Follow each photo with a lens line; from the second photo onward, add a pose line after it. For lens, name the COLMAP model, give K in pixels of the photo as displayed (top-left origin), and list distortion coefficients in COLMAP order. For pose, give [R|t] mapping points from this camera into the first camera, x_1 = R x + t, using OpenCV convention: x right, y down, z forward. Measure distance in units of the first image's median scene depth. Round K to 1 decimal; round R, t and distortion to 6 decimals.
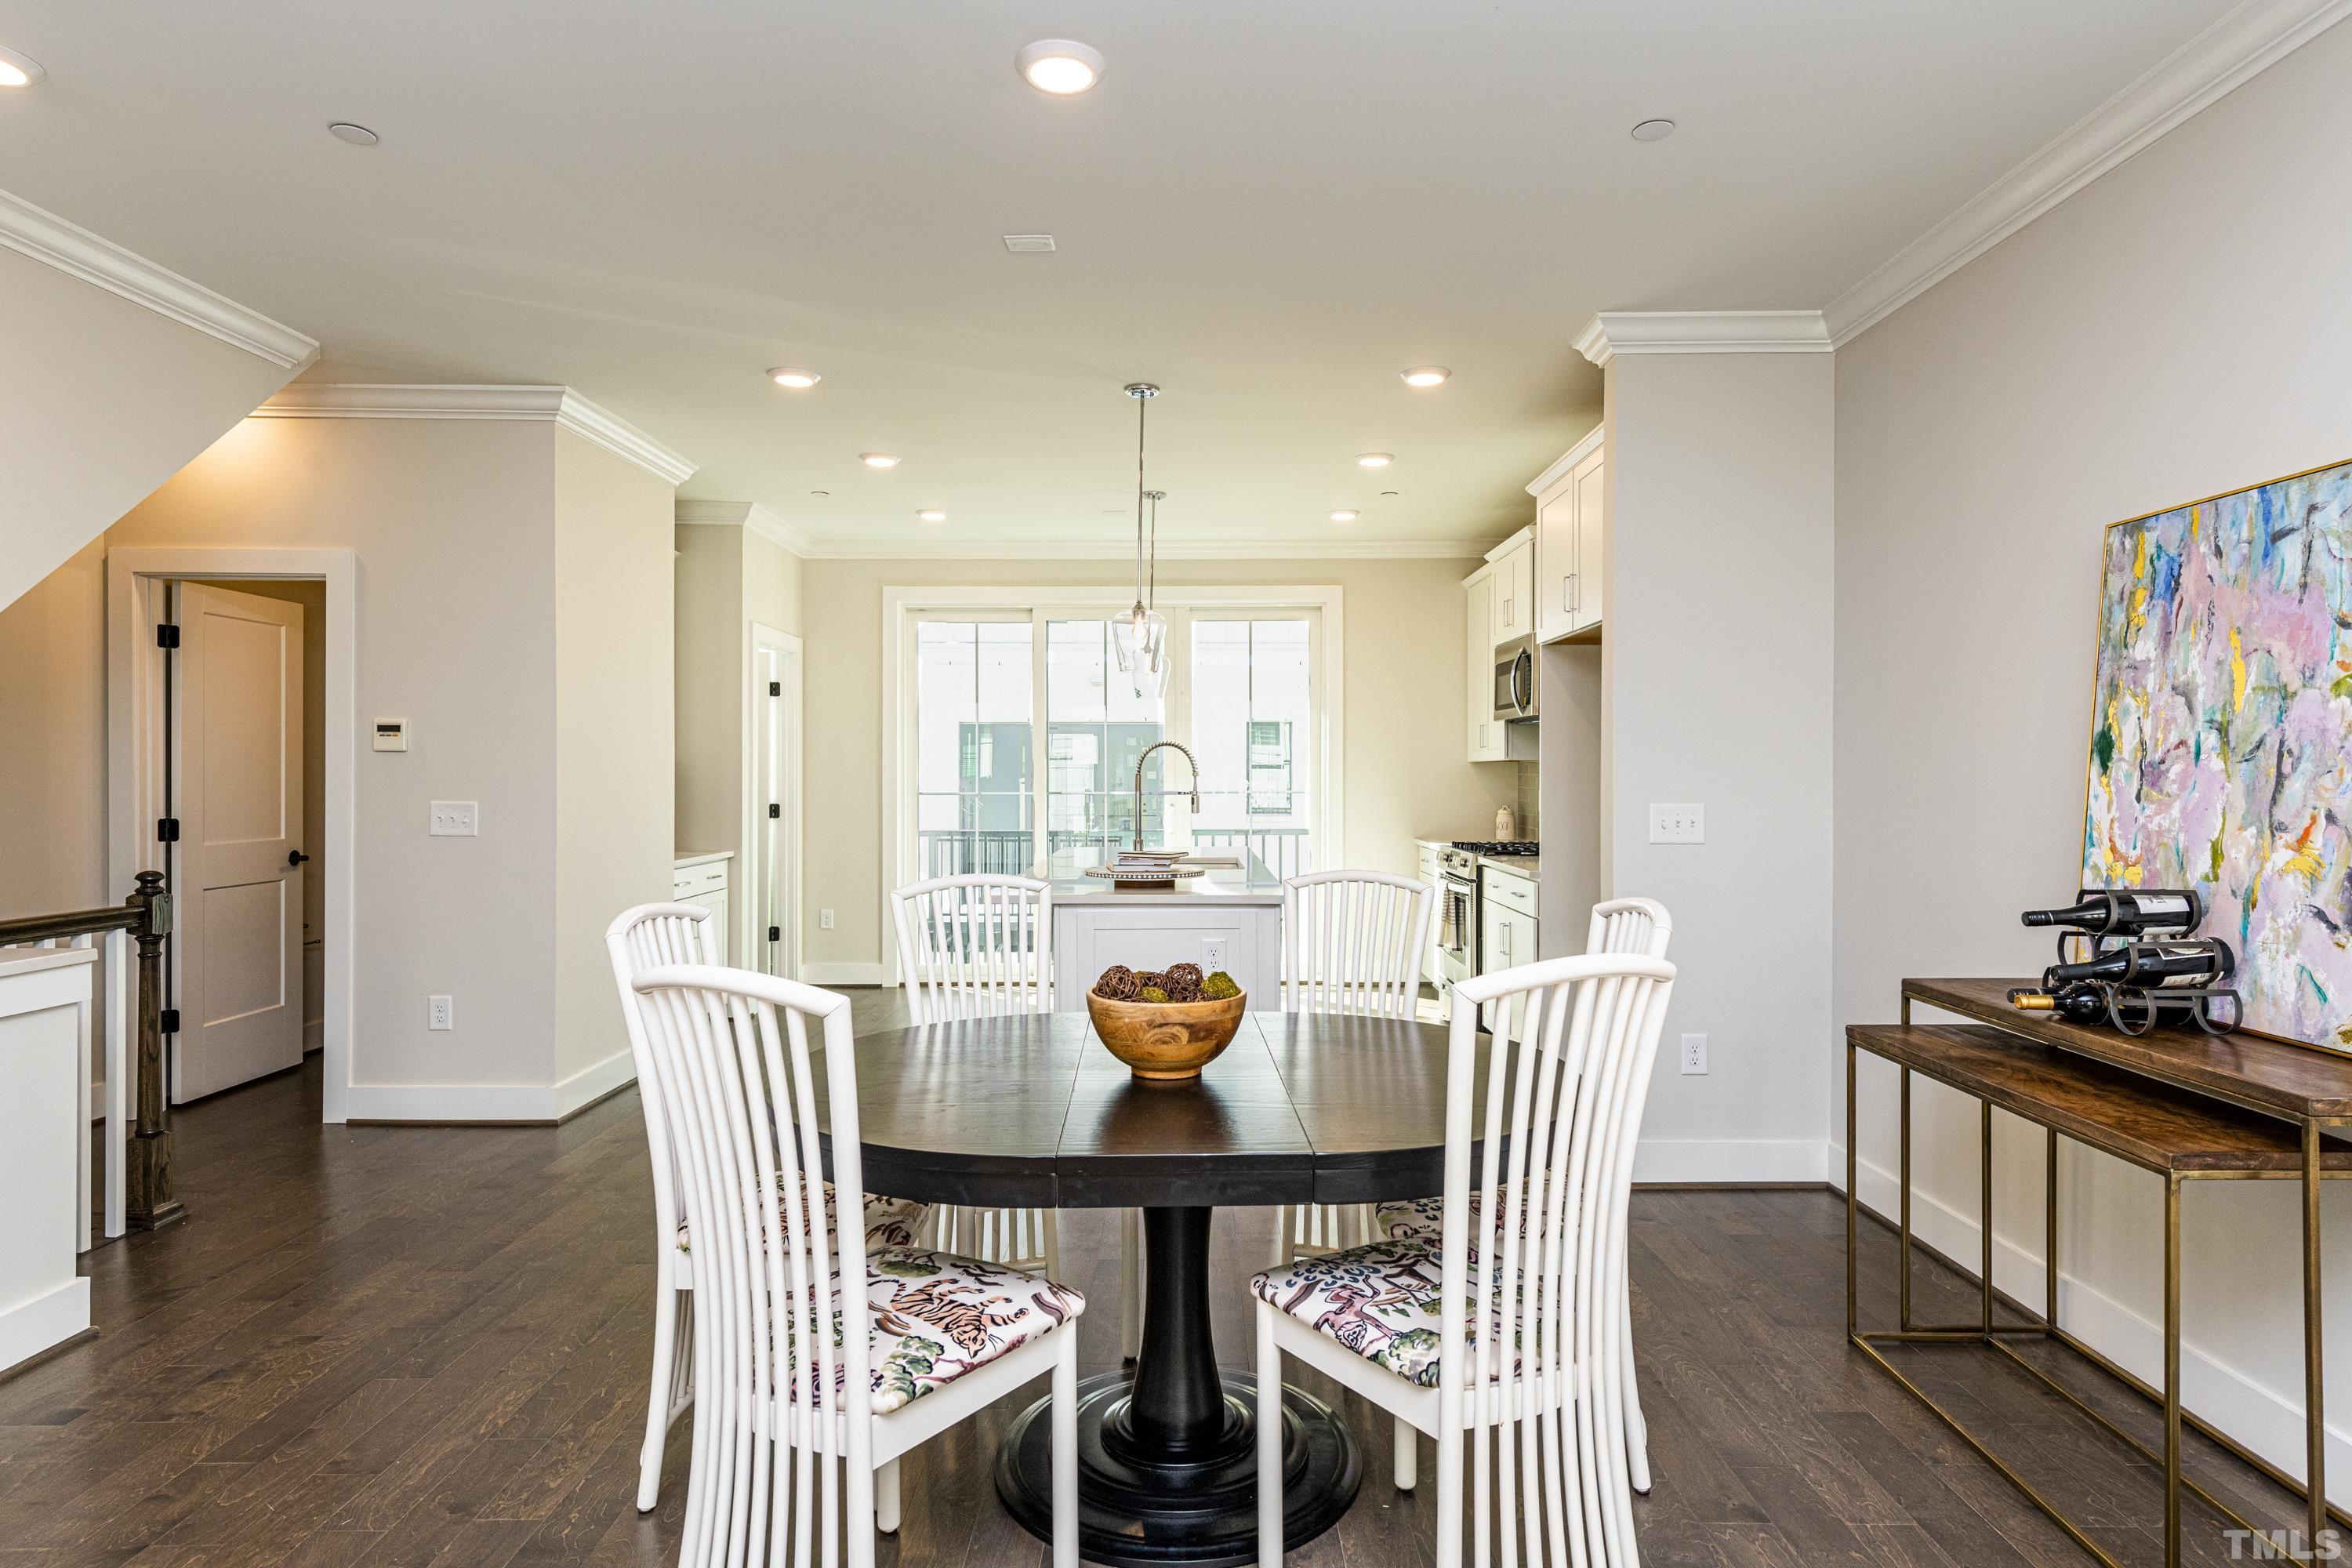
lens RADIAL K [[1263.5, 0, 1181.7], [0, 1263.5, 786.5], [0, 0, 1]] dist [-0.003094, -0.001994]
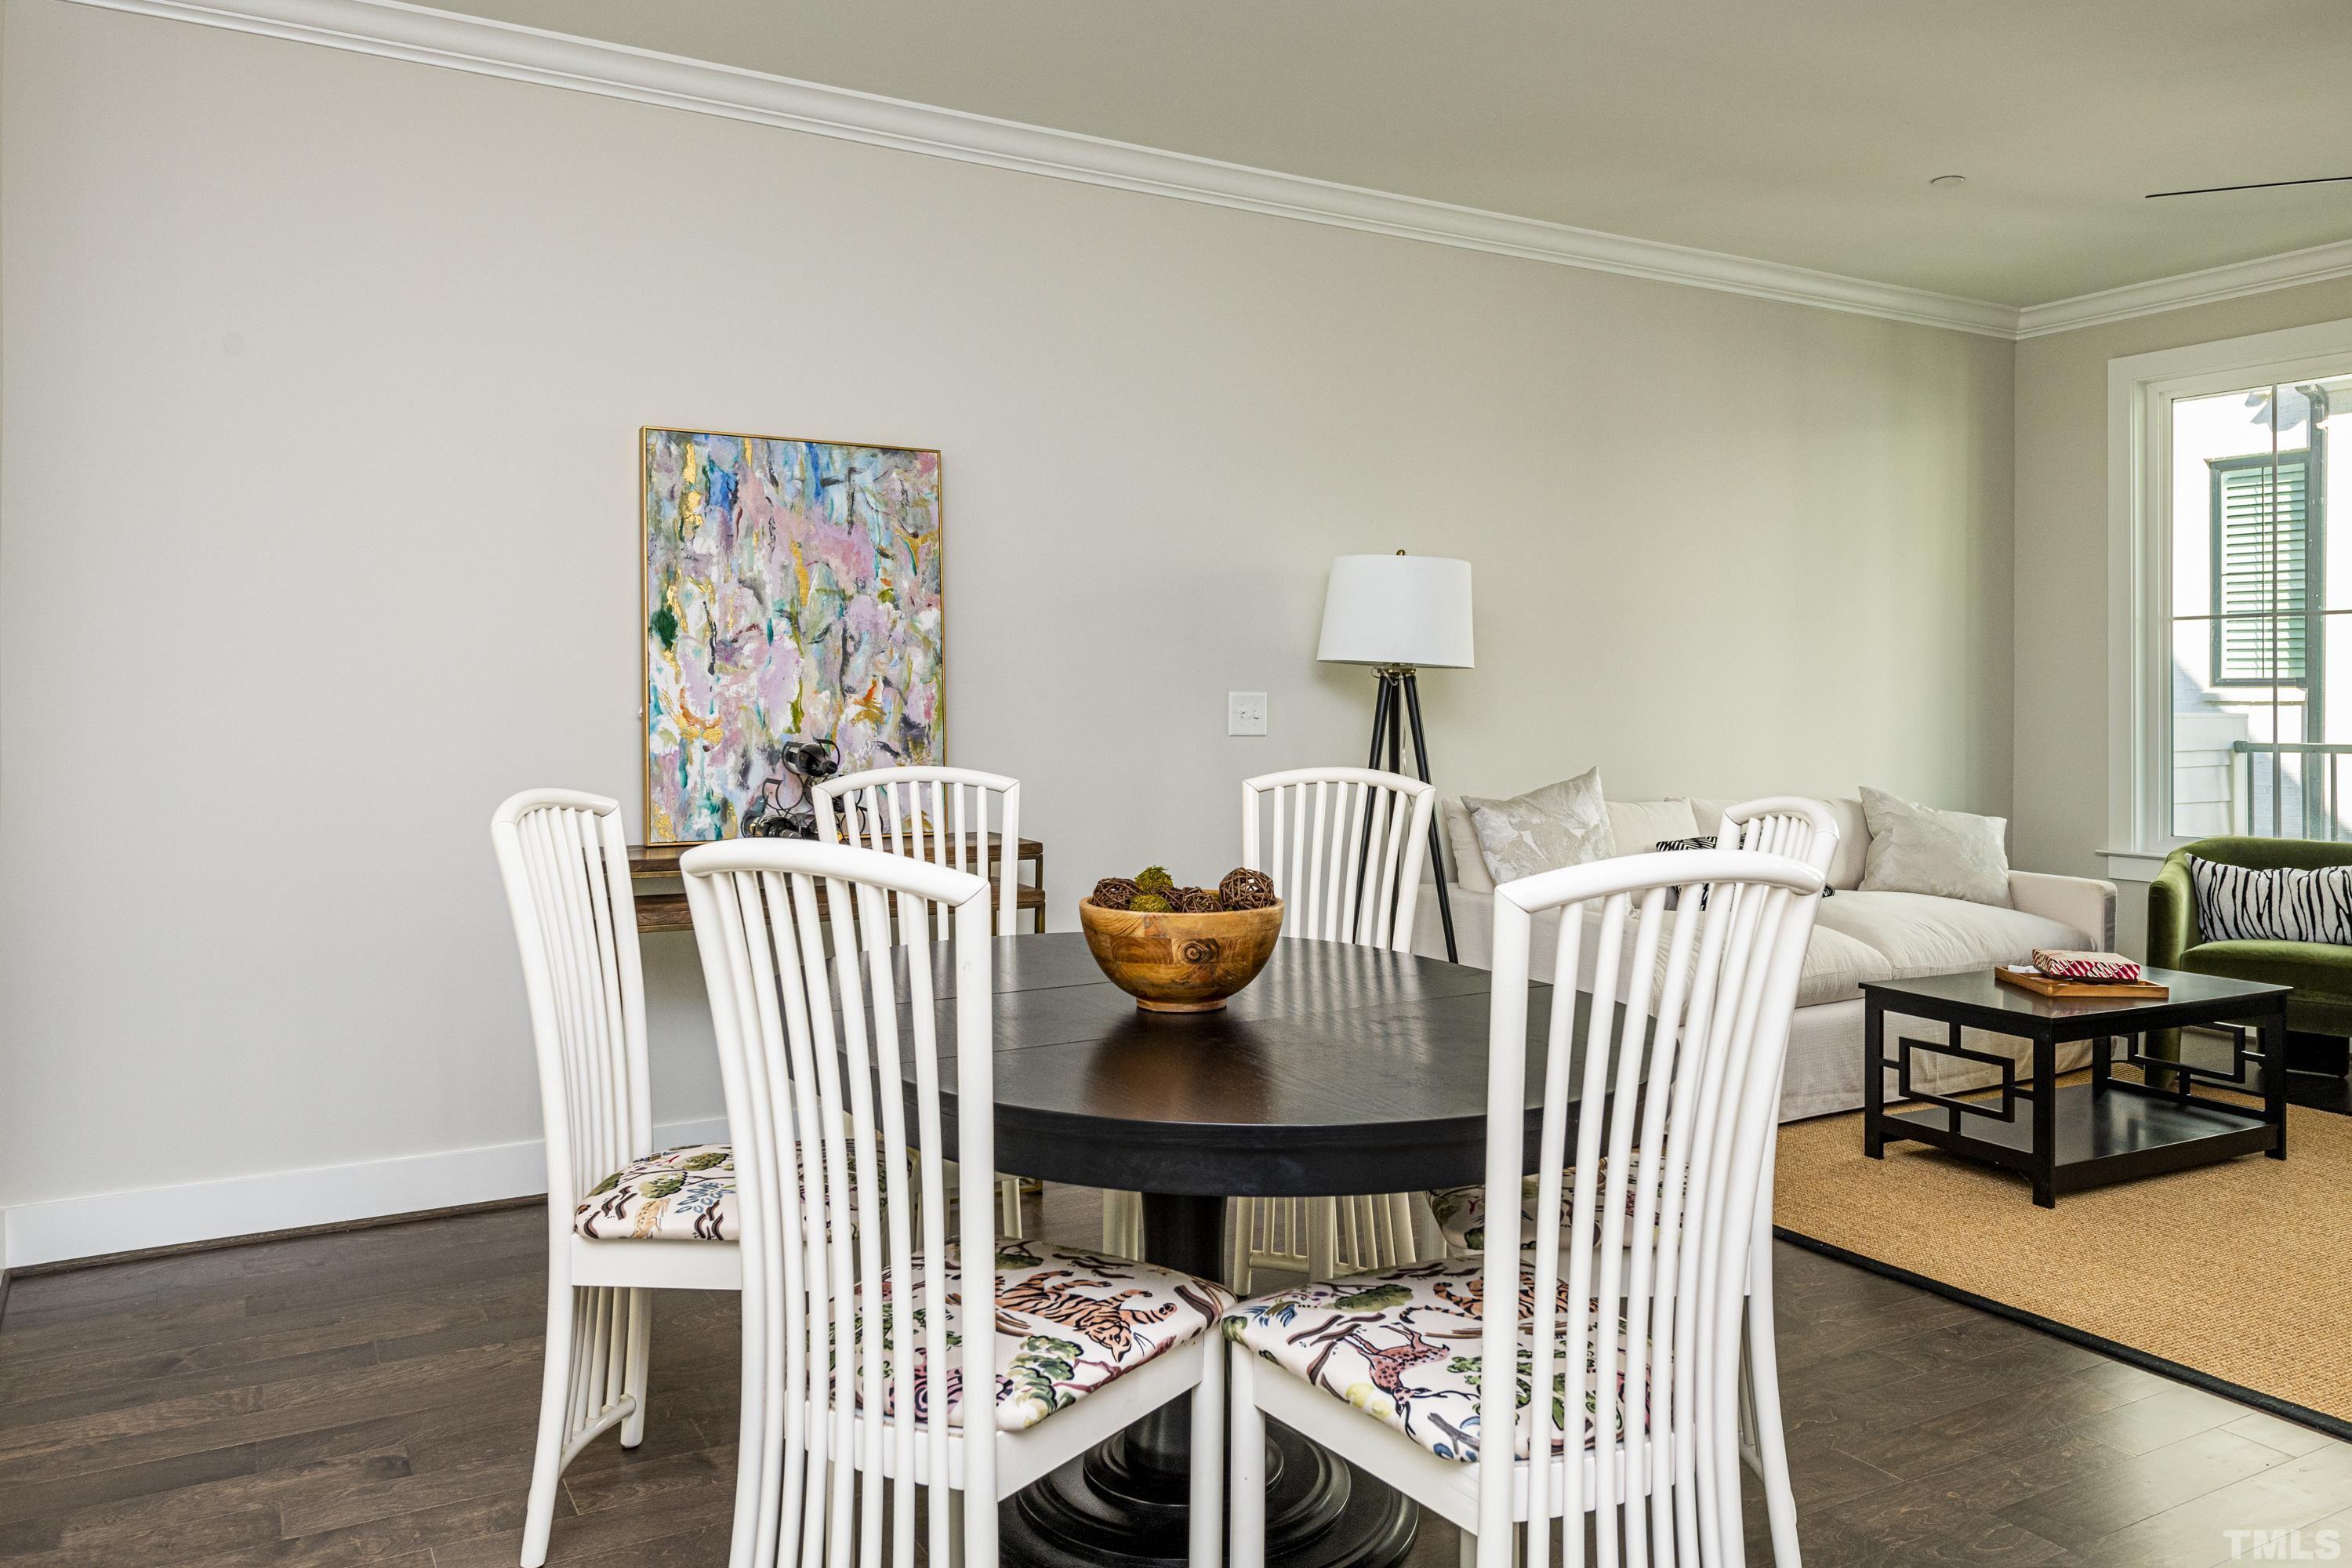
lens RADIAL K [[1664.4, 0, 1174.1], [0, 1664.4, 701.5], [0, 0, 1]] dist [0.001632, 0.000168]
pose [[-0.499569, -0.004577, 0.866262, -0.863246], [0.004037, 0.999963, 0.007612, 0.029846], [-0.866265, 0.007300, -0.499532, 1.484093]]
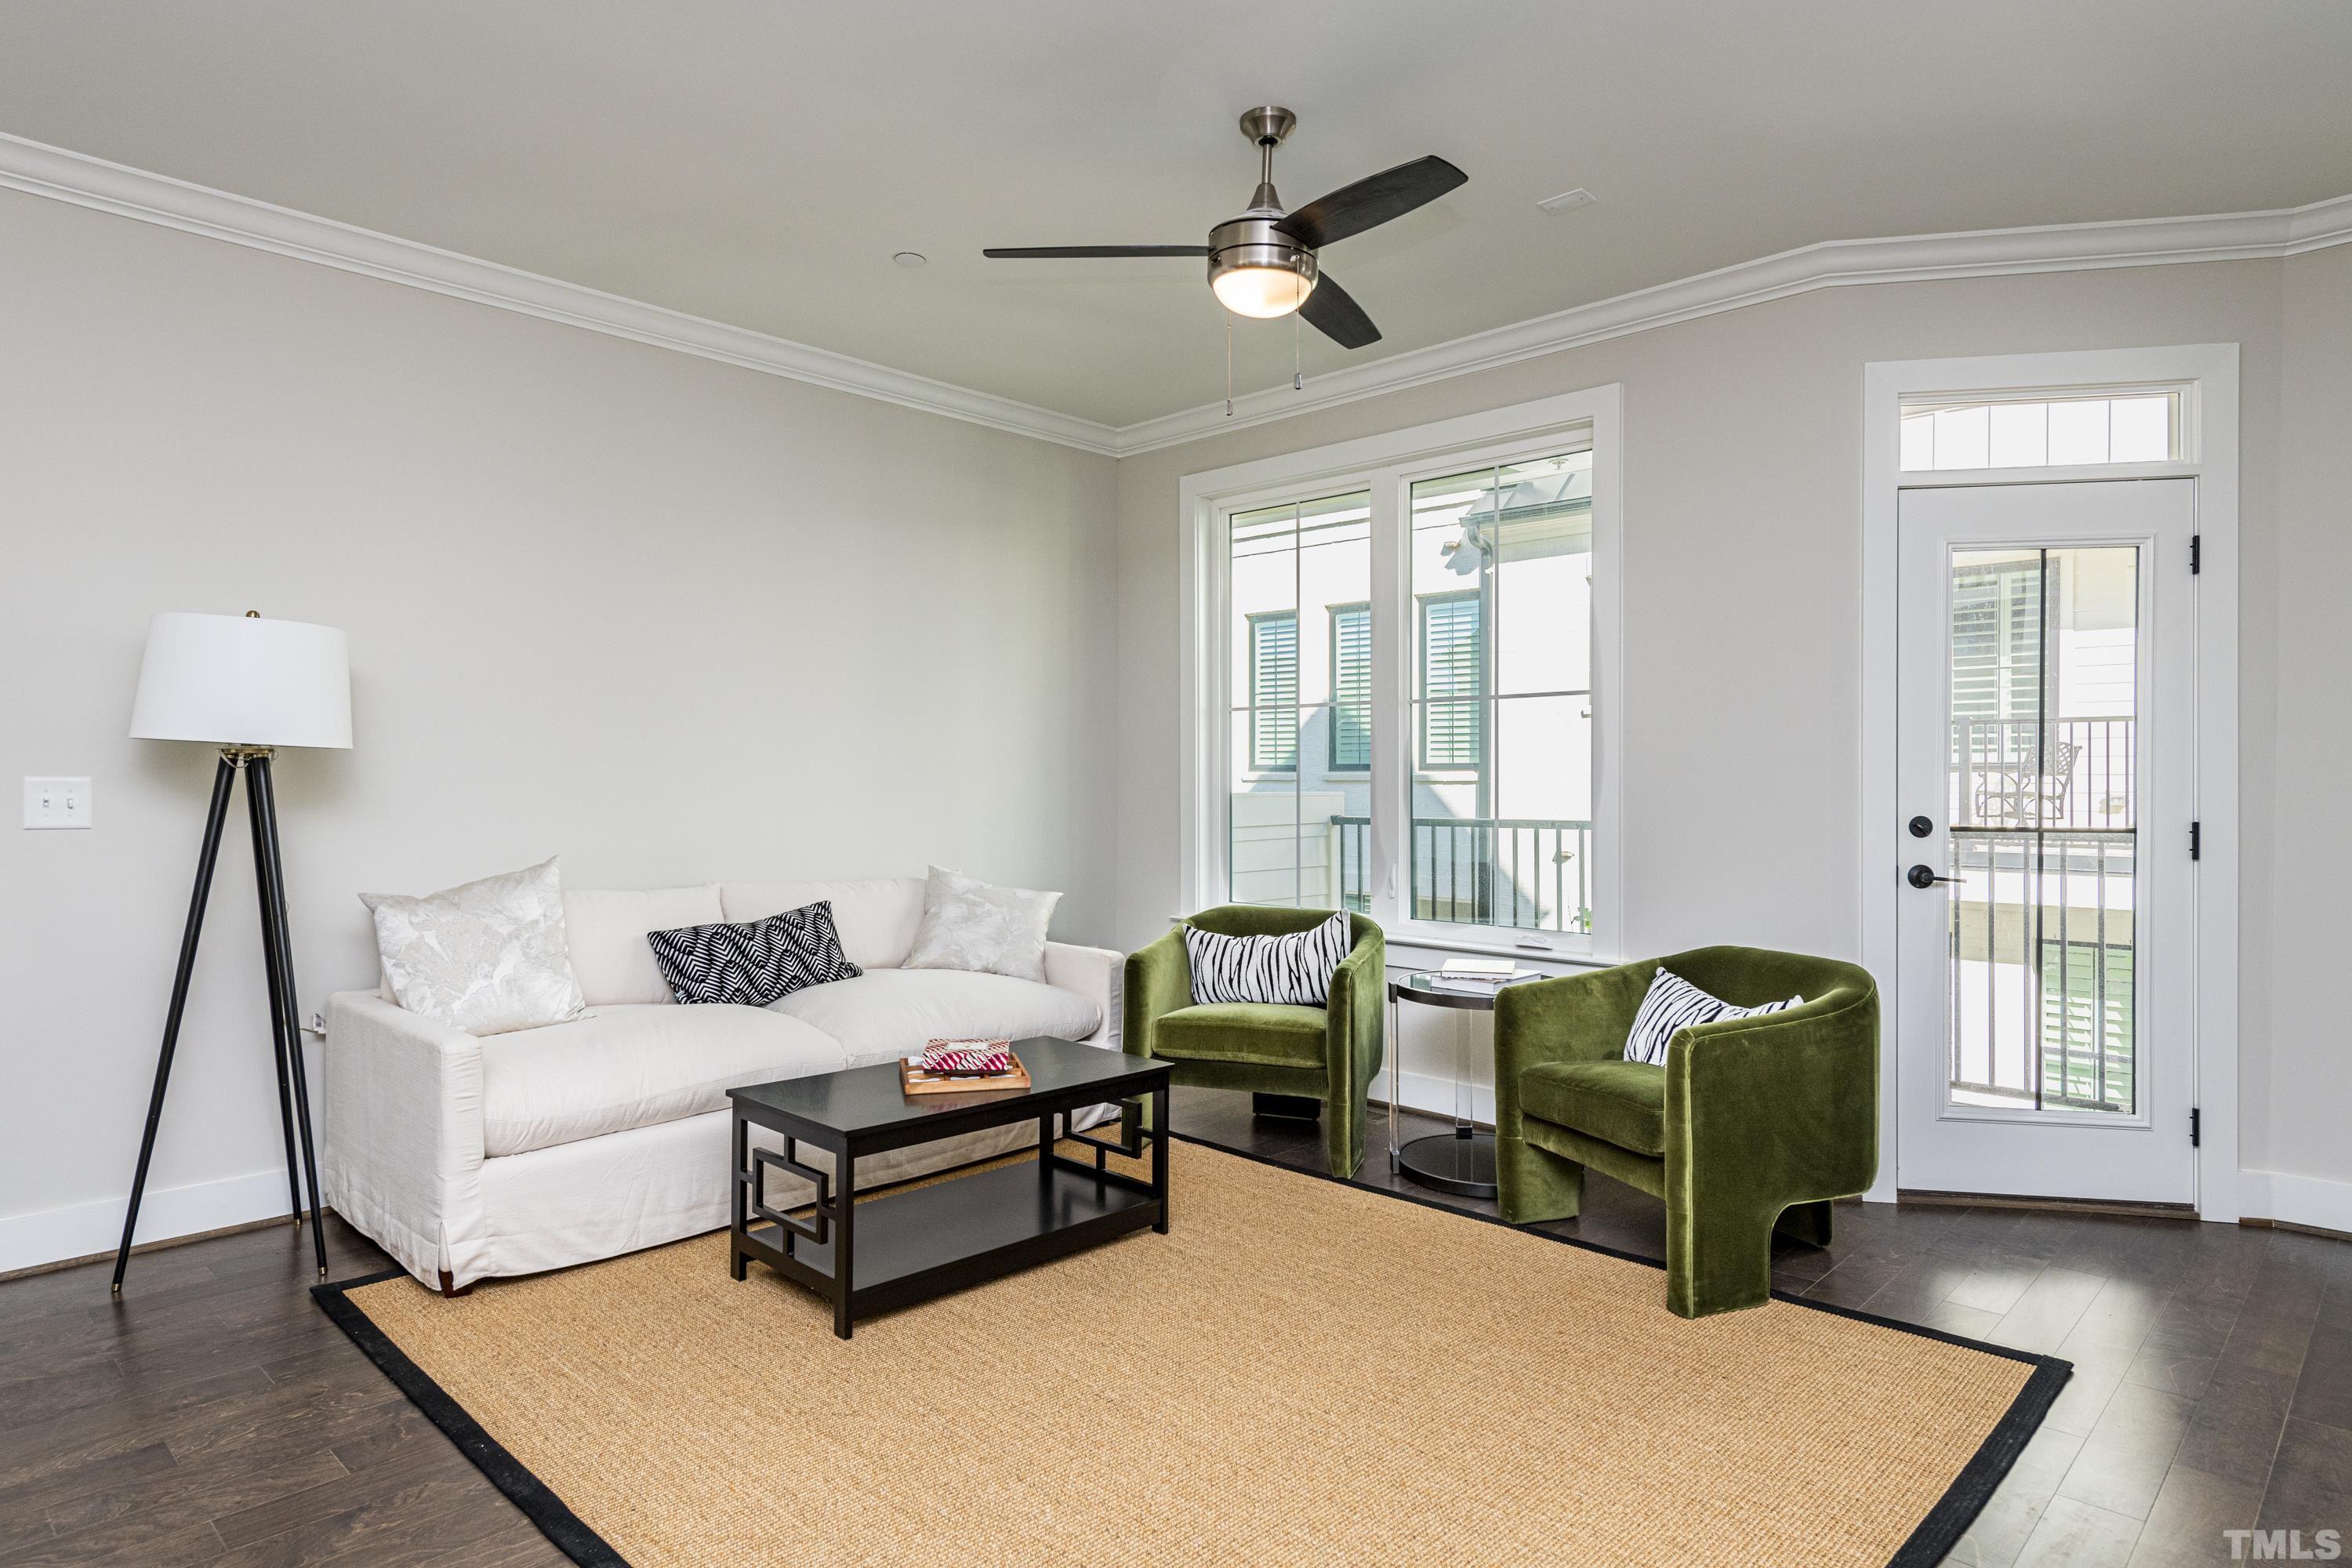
lens RADIAL K [[1322.7, 0, 1197.1], [0, 1322.7, 781.0], [0, 0, 1]] dist [-0.000680, -0.001312]
pose [[-0.741230, -0.001279, 0.671250, -0.907554], [0.005239, 0.999957, 0.007690, 0.034980], [-0.671231, 0.009217, -0.741191, 0.609142]]
